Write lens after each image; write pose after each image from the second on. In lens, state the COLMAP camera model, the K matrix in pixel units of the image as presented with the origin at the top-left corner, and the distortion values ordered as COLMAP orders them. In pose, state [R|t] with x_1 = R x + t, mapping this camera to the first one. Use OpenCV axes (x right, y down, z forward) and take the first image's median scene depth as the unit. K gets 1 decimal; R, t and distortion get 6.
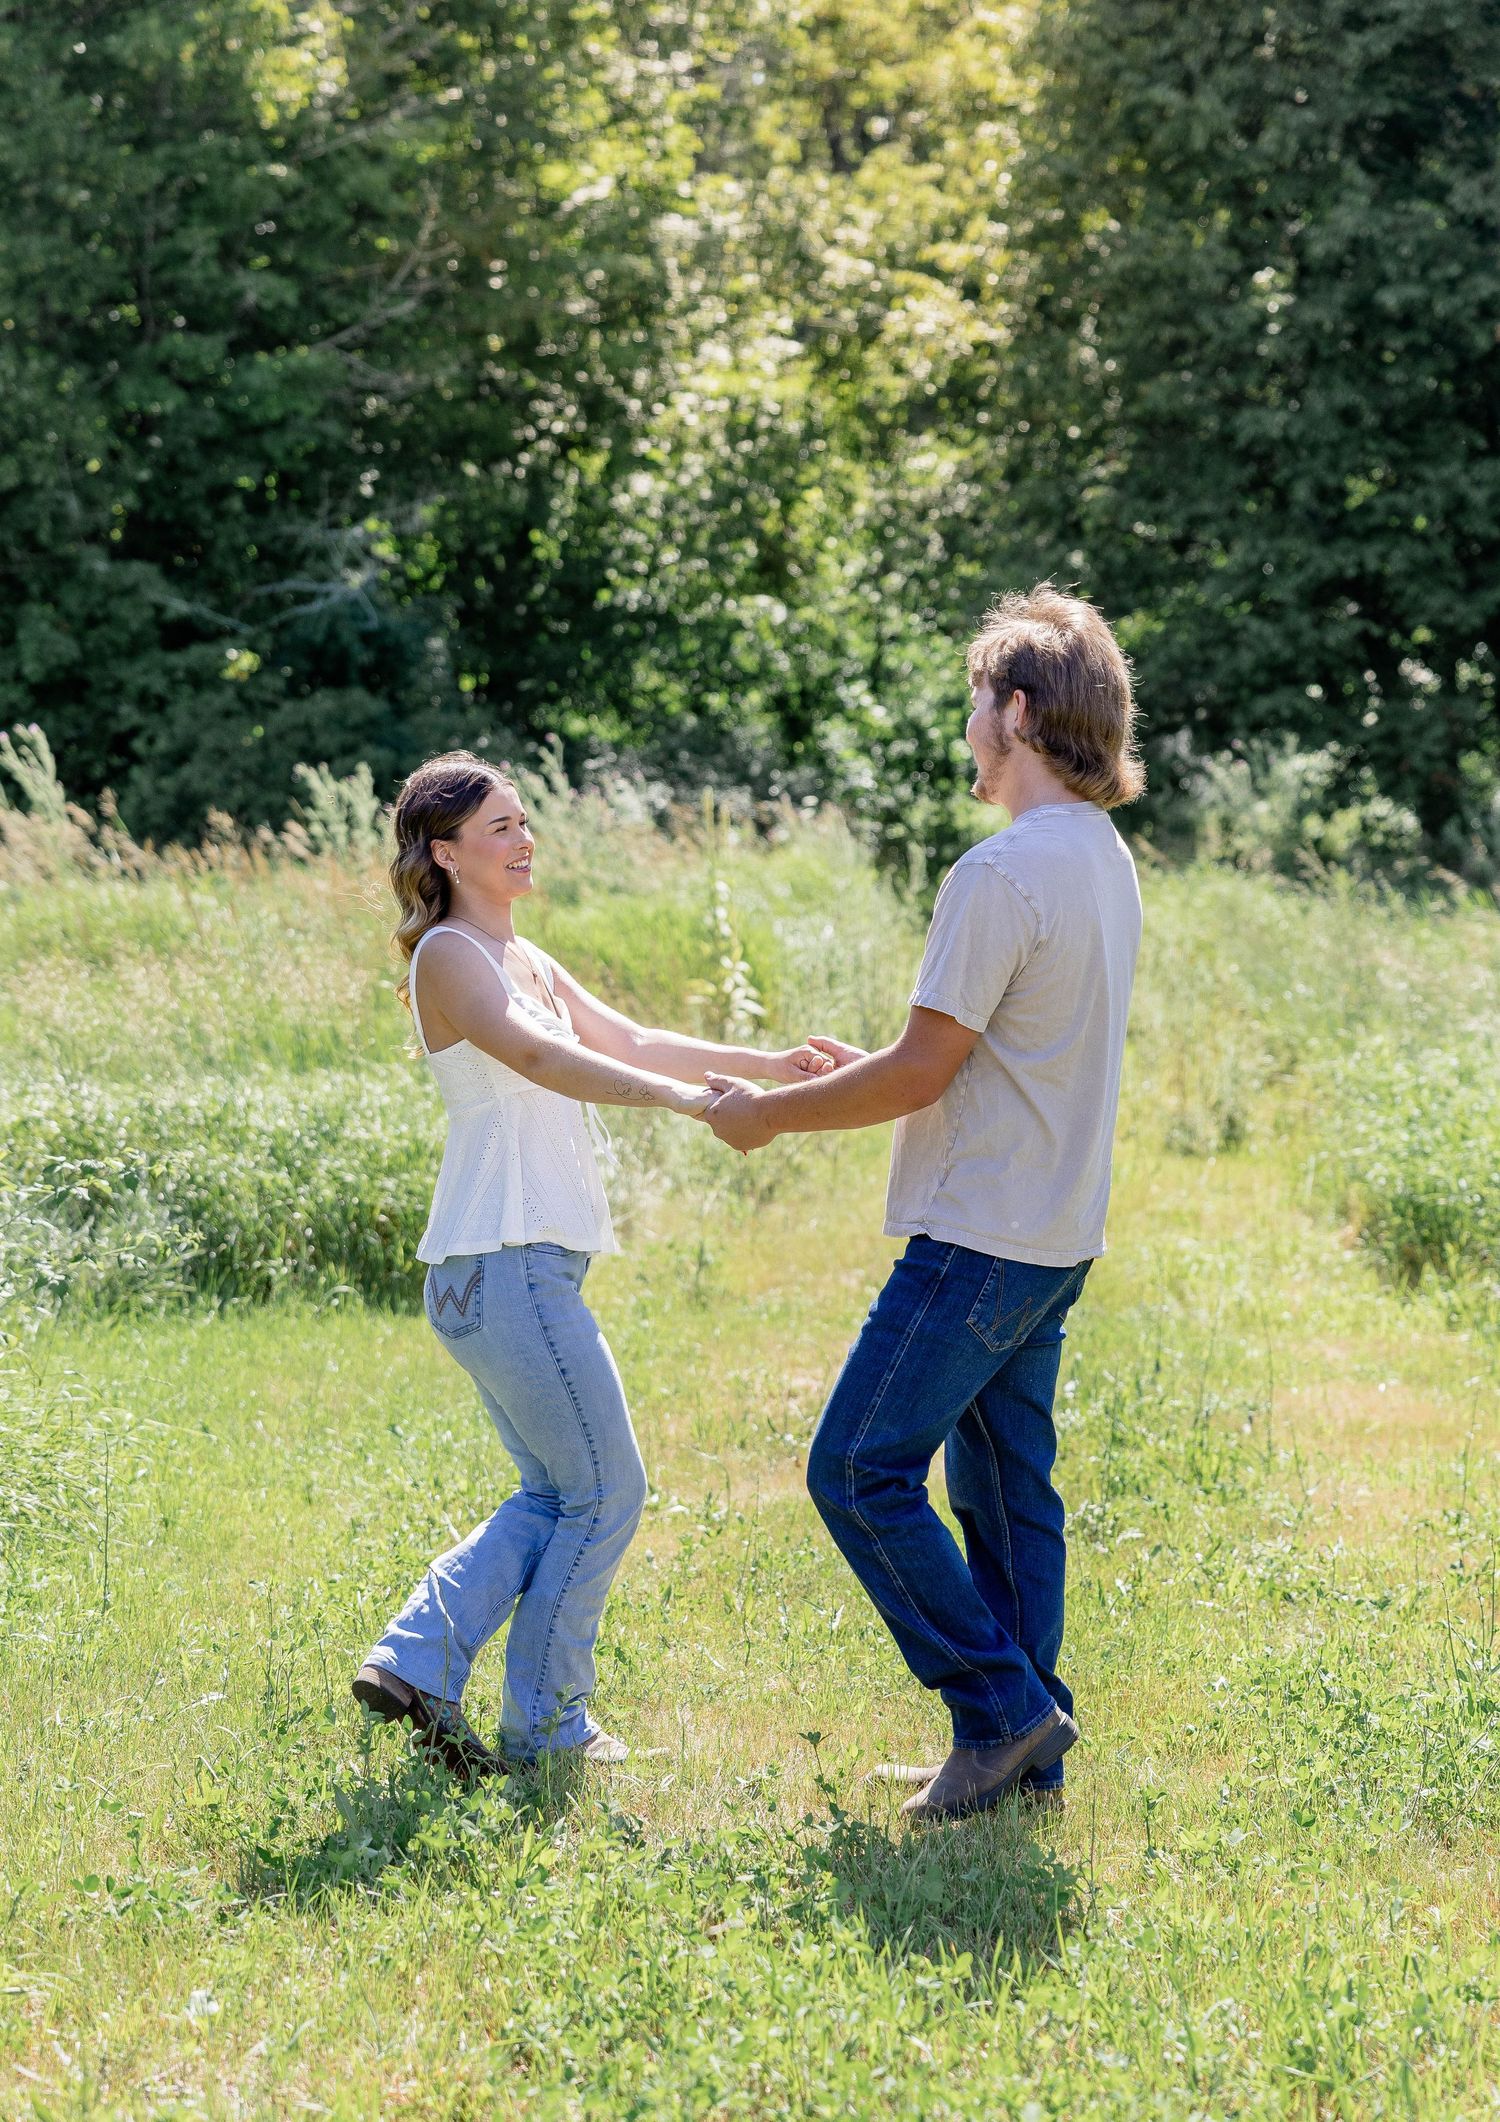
lens RADIAL K [[4319.3, 0, 750.0], [0, 4319.3, 1061.0], [0, 0, 1]] dist [0.090452, 0.379391]
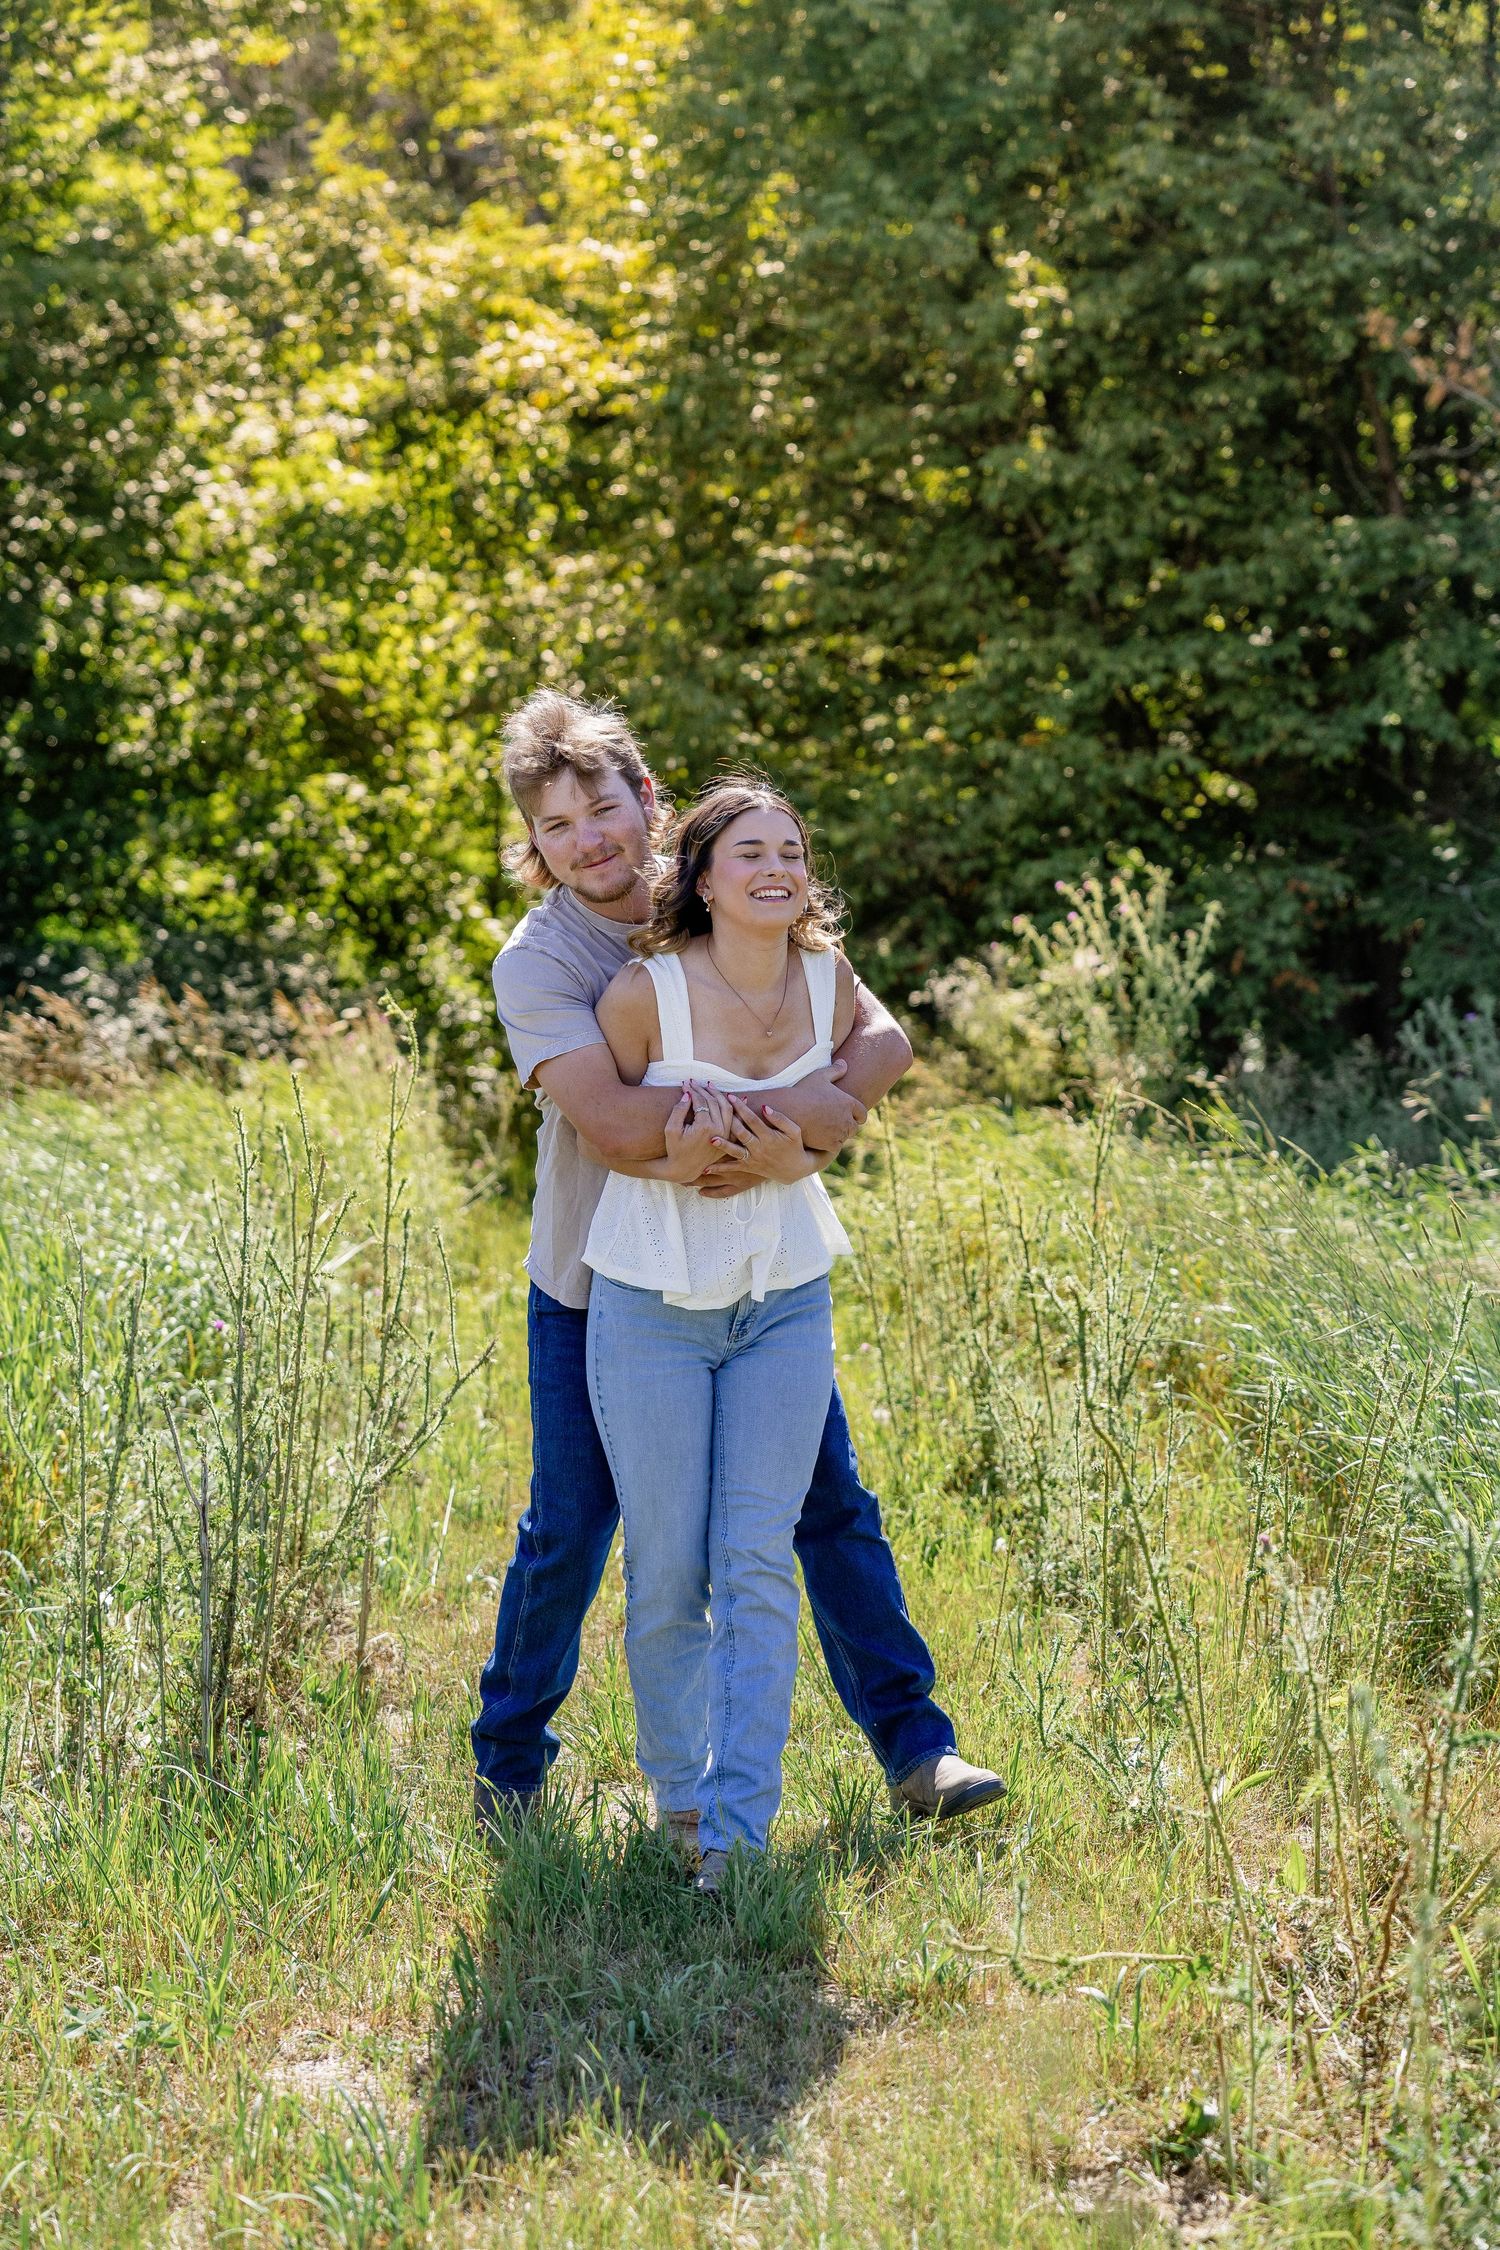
lens RADIAL K [[4684.4, 0, 790.8], [0, 4684.4, 1125.0], [0, 0, 1]] dist [0.057344, -0.022457]
pose [[0.996158, -0.010563, 0.086936, 0.014132], [0.014601, 0.998837, -0.045949, -0.008402], [-0.086349, 0.047042, 0.995154, 0.232735]]
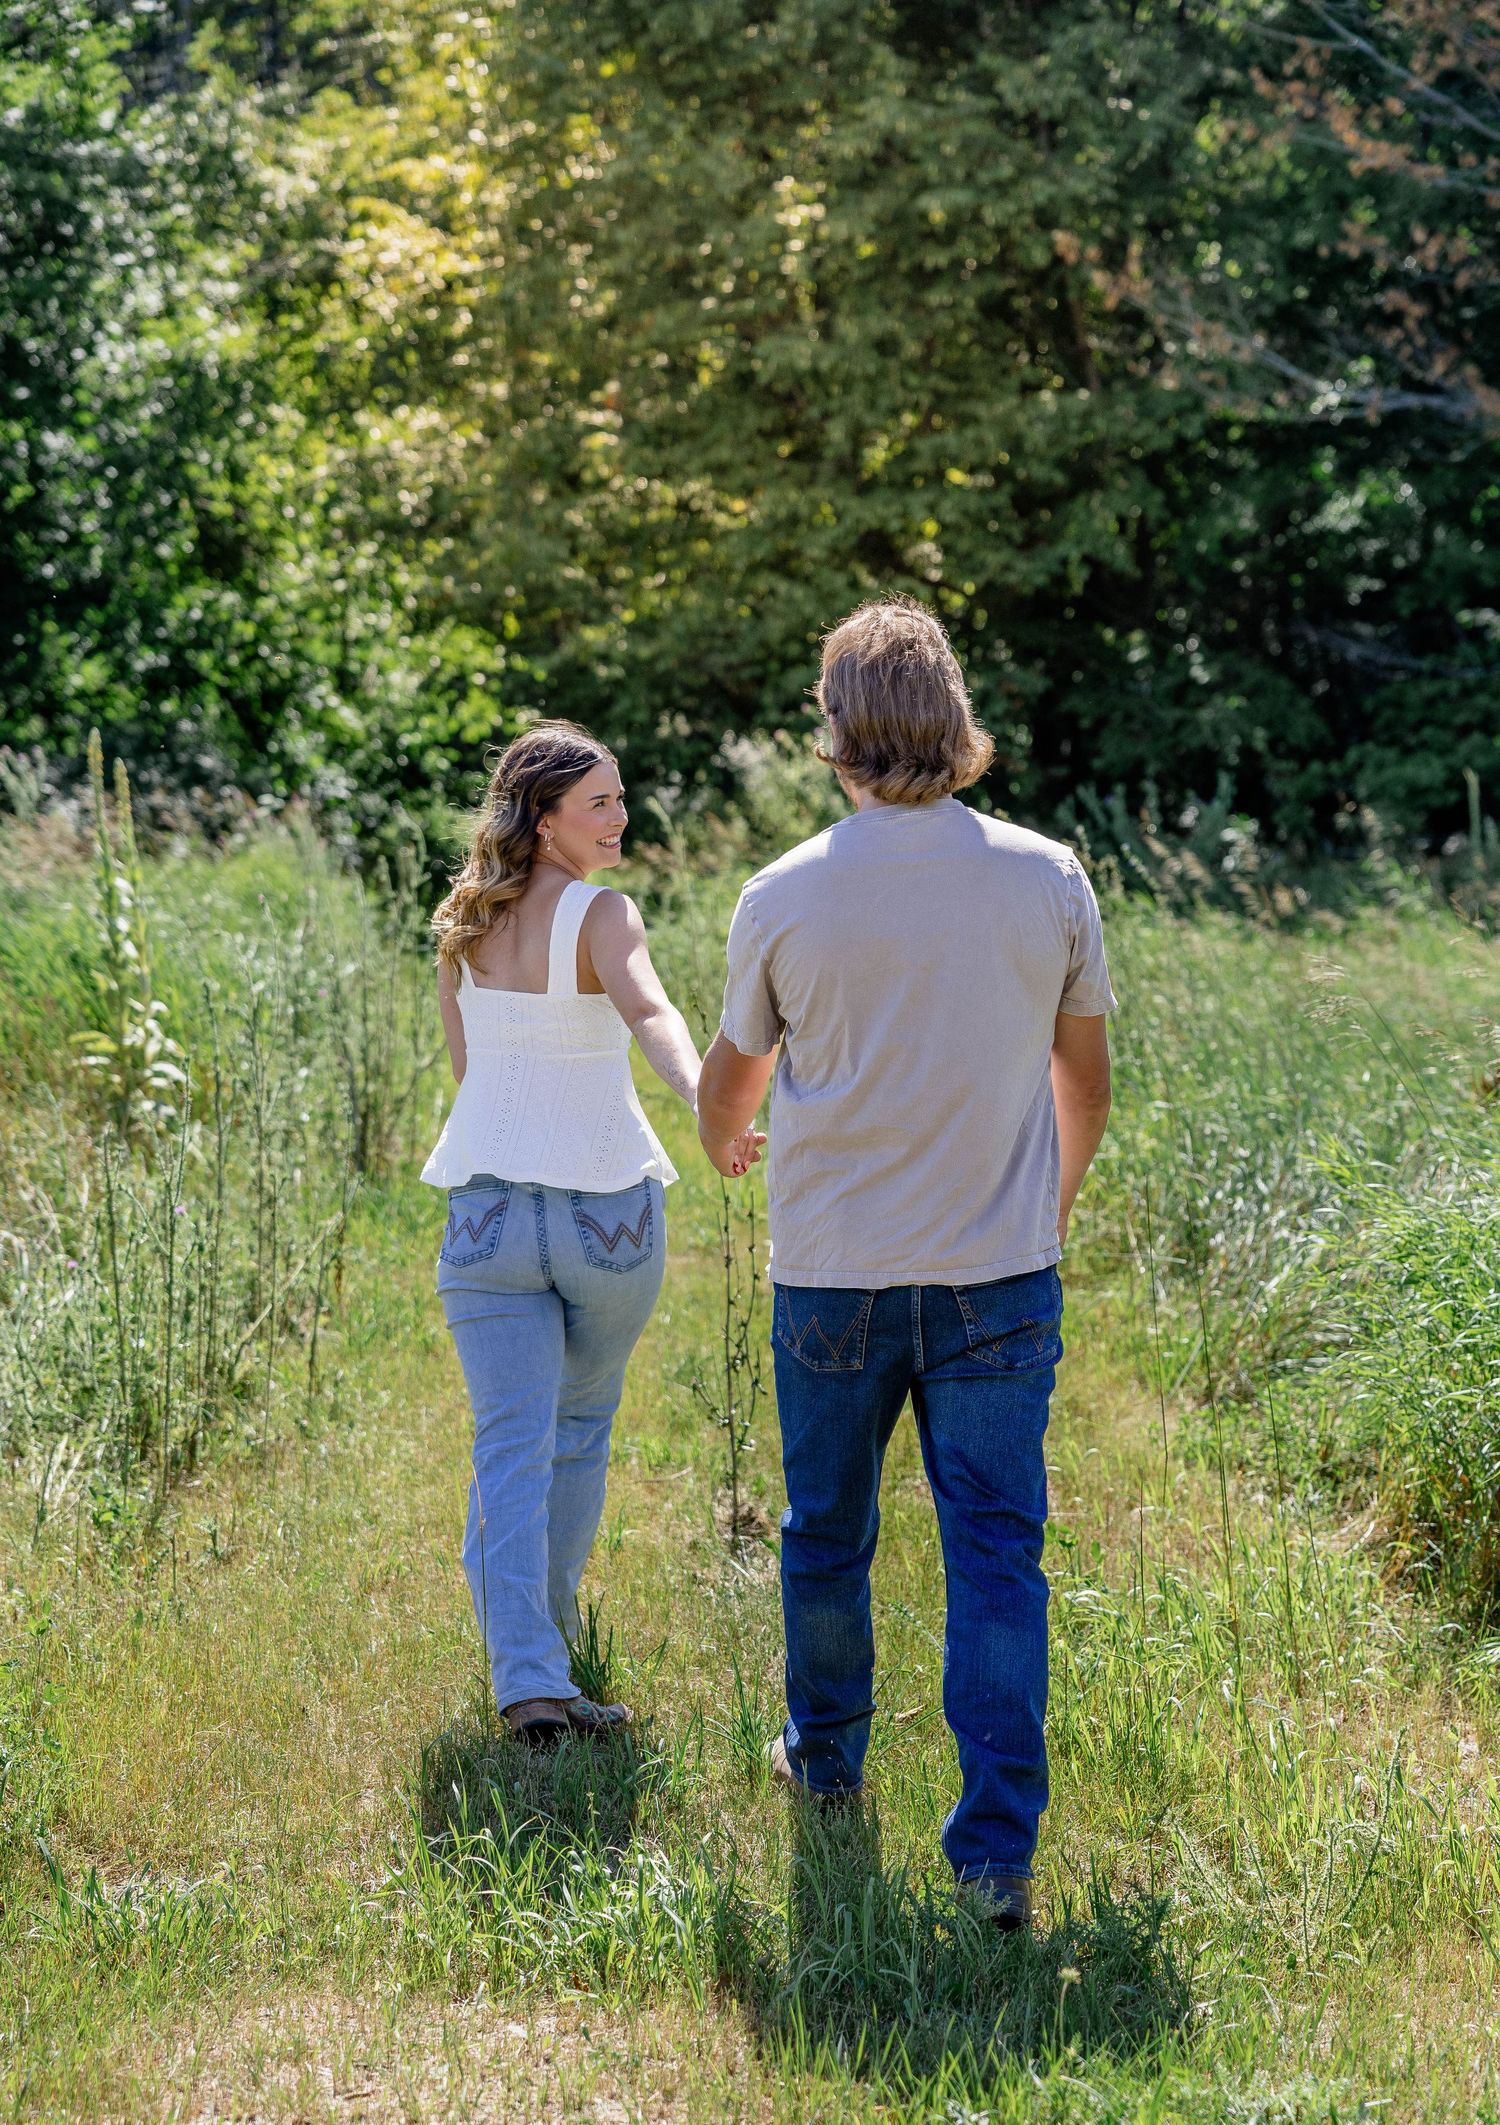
lens RADIAL K [[4325.4, 0, 750.0], [0, 4325.4, 1062.5], [0, 0, 1]] dist [0.090452, 0.379391]
pose [[0.992319, -0.025624, 0.121023, 0.002533], [0.026211, 0.999651, -0.003256, -0.003349], [-0.120898, 0.006404, 0.992644, 0.126274]]
